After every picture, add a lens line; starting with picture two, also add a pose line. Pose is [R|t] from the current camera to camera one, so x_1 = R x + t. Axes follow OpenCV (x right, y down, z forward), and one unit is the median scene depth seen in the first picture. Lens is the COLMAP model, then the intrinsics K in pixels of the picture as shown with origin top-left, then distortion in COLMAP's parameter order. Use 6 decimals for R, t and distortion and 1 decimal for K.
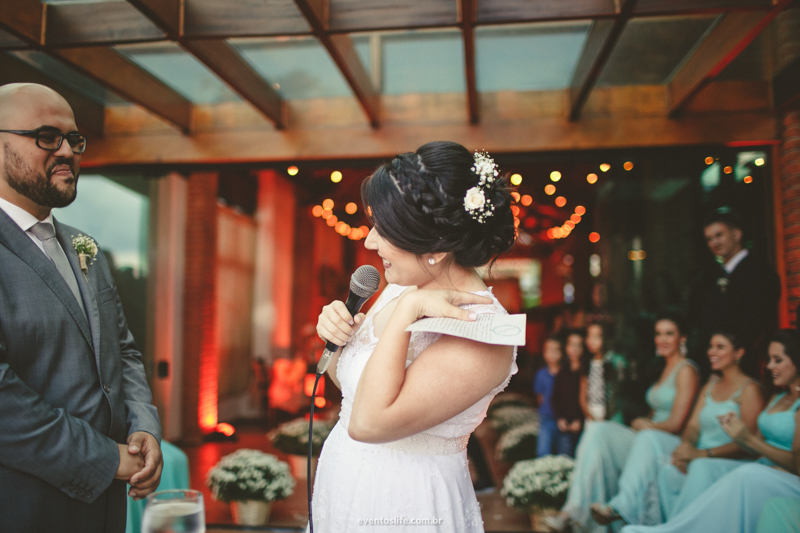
lens RADIAL K [[770.9, 0, 400.3], [0, 770.9, 254.9], [0, 0, 1]] dist [-0.045827, 0.000000]
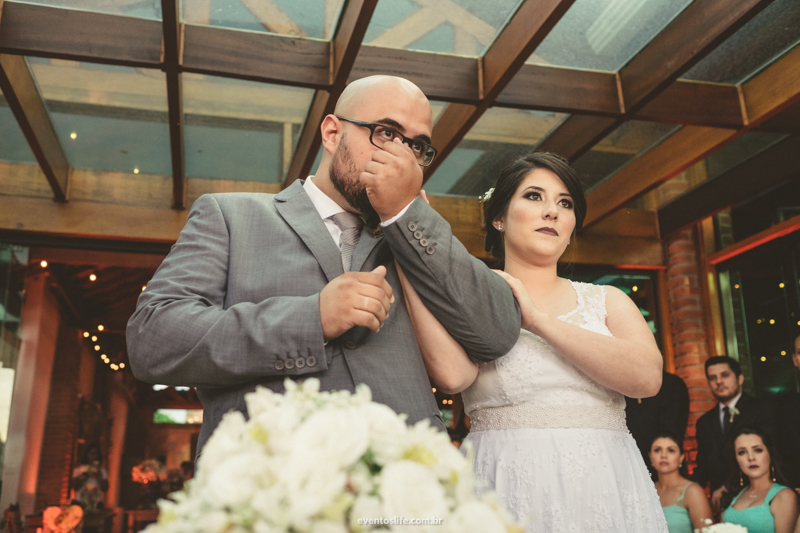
lens RADIAL K [[812.3, 0, 393.8], [0, 812.3, 264.6], [0, 0, 1]] dist [-0.005096, 0.000000]
pose [[0.938174, 0.092207, 0.333658, -0.244802], [-0.028008, 0.980931, -0.192330, 0.078850], [-0.345029, 0.171094, 0.922866, 0.065430]]
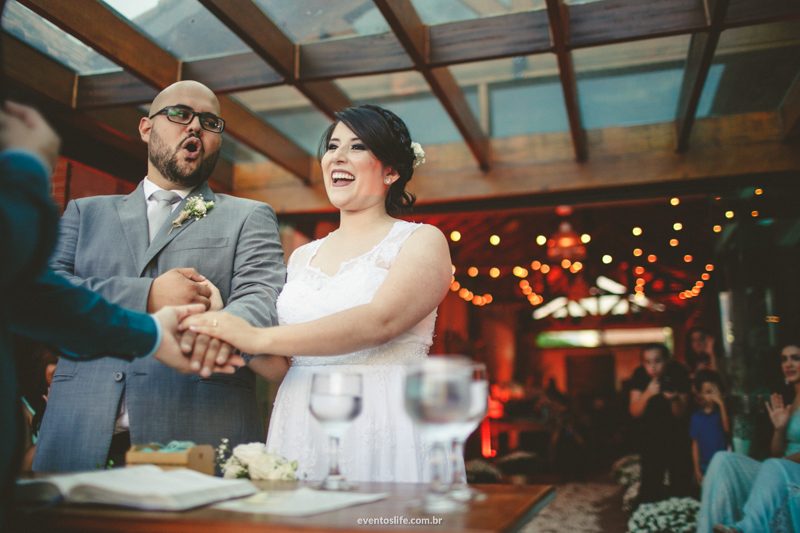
lens RADIAL K [[770.9, 0, 399.1], [0, 770.9, 258.8], [0, 0, 1]] dist [-0.045827, 0.000000]
pose [[0.985336, -0.030956, -0.167794, 0.025360], [0.013499, 0.994465, -0.104200, 0.062626], [0.170091, 0.100407, 0.980300, -0.024075]]
